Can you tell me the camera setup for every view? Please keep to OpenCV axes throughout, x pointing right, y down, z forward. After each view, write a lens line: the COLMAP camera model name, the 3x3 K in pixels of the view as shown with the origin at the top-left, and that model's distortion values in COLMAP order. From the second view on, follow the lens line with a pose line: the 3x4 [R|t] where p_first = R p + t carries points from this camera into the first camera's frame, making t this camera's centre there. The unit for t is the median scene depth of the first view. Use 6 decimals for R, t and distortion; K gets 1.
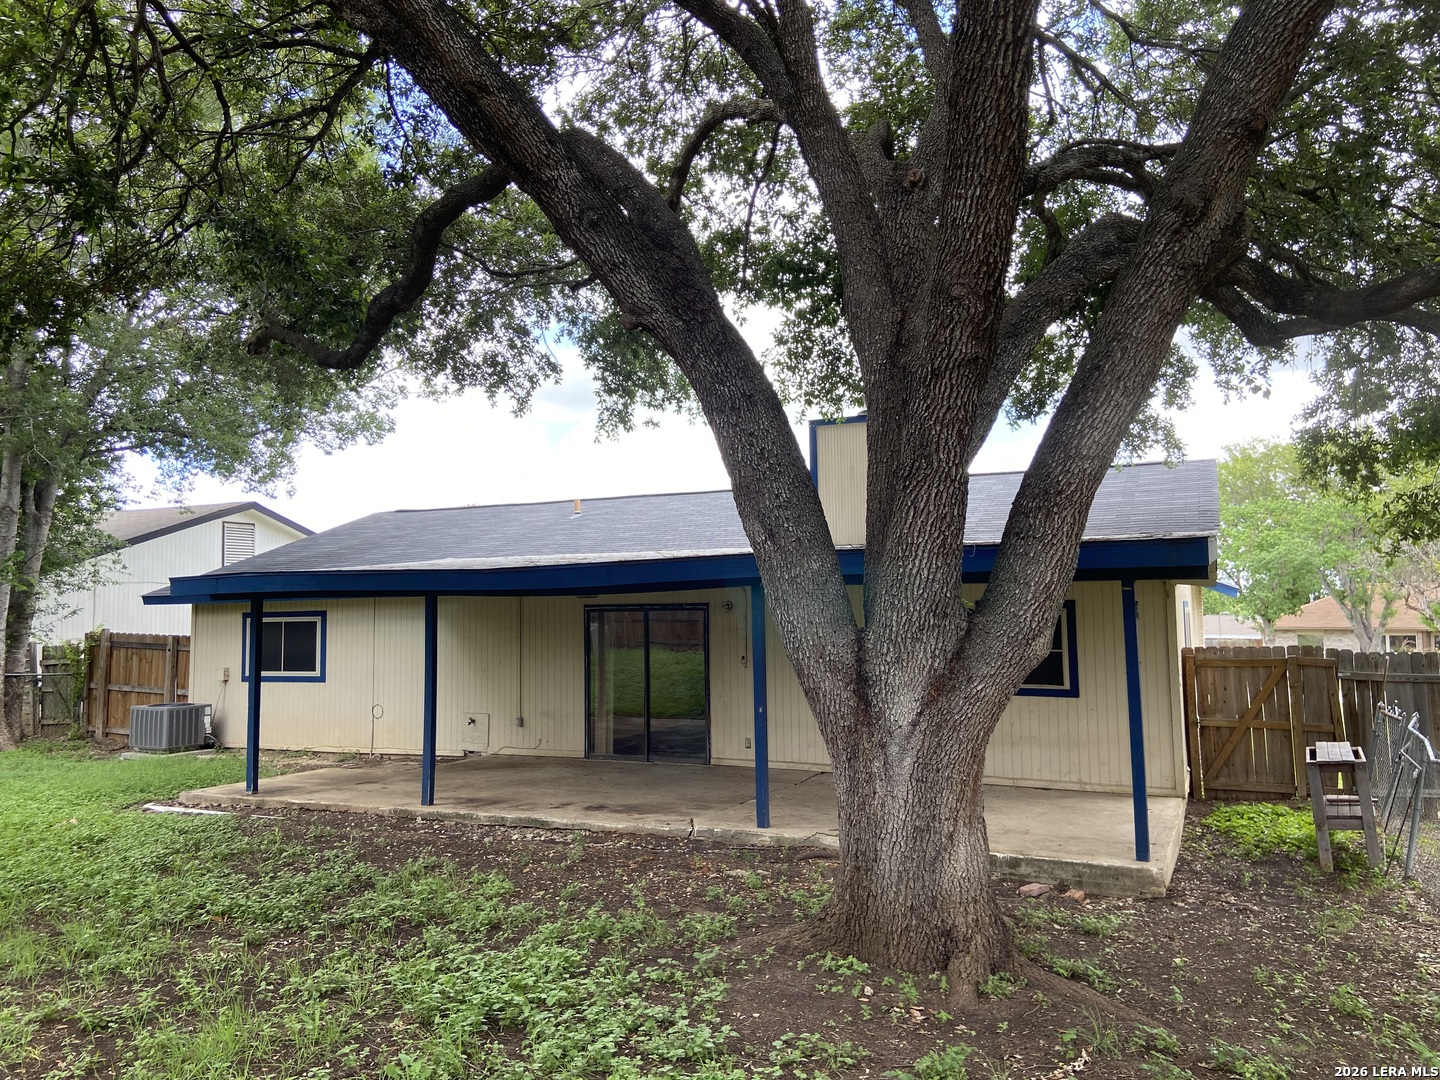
lens RADIAL K [[1084.3, 0, 719.5], [0, 1084.3, 536.5], [0, 0, 1]] dist [0.110462, -0.129104]
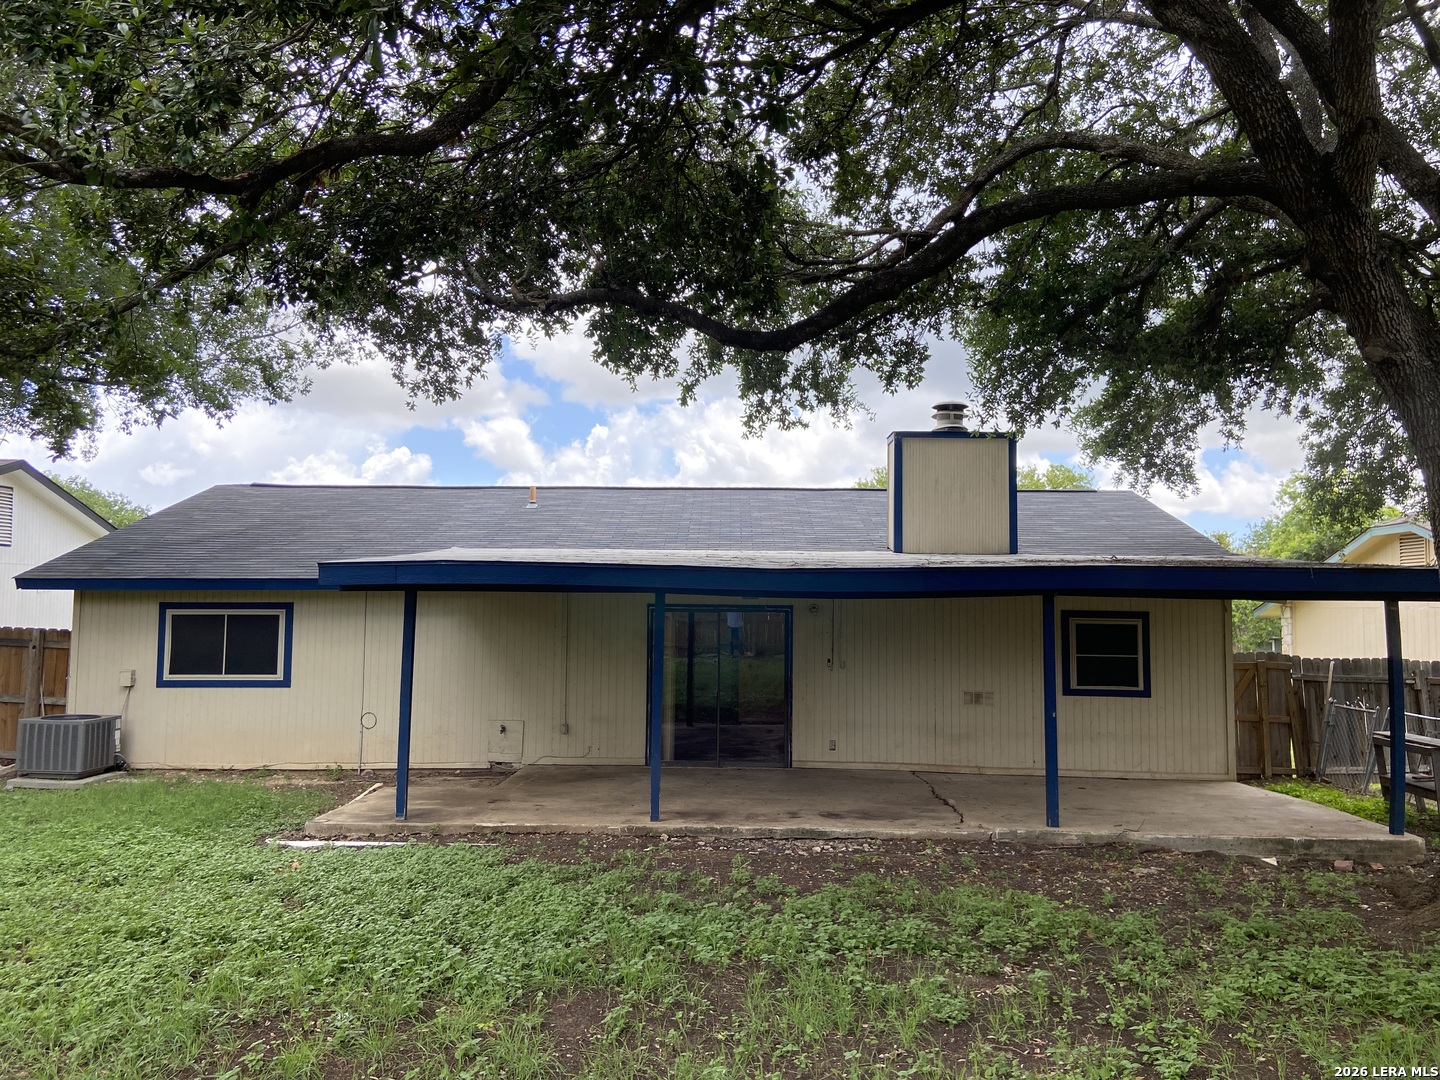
lens RADIAL K [[1084.3, 0, 713.3], [0, 1084.3, 539.1], [0, 0, 1]] dist [0.110462, -0.129104]
pose [[0.915682, 0.046492, 0.399205, -0.446342], [-0.048871, 0.998796, -0.004223, 0.007369], [-0.398921, -0.015643, 0.916852, 0.107646]]
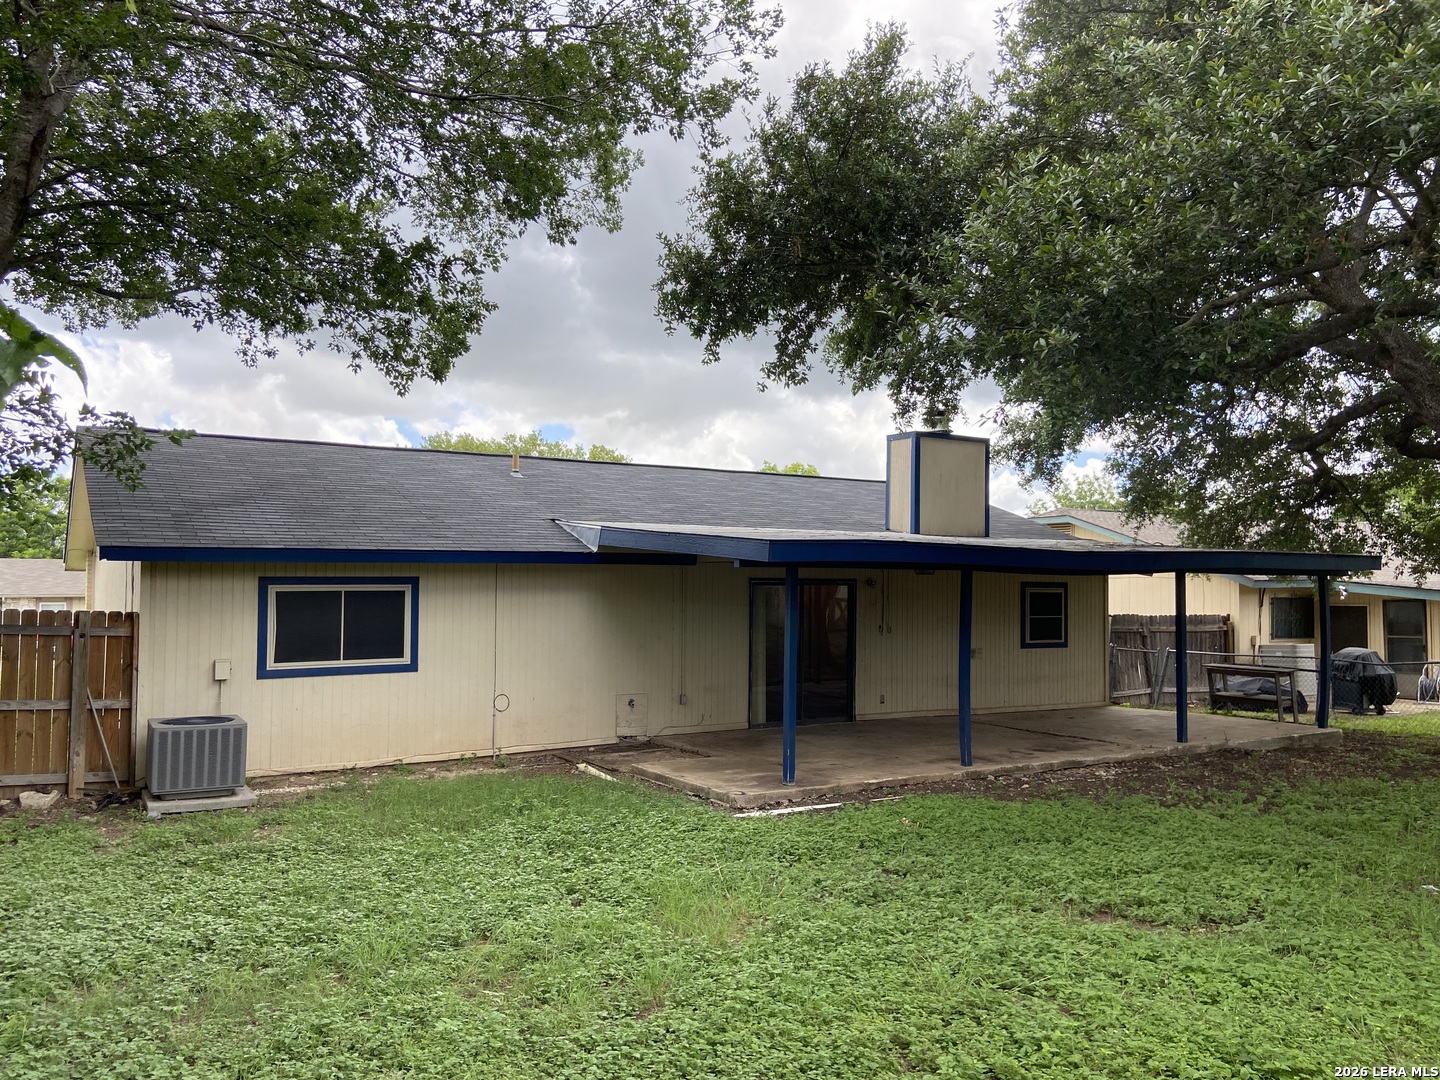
lens RADIAL K [[1084.3, 0, 716.6], [0, 1084.3, 541.5], [0, 0, 1]] dist [0.110462, -0.129104]
pose [[0.553376, 0.046378, 0.831639, -0.966141], [-0.071383, 0.997416, -0.008125, 0.038751], [-0.829867, -0.054869, 0.555257, 0.460835]]
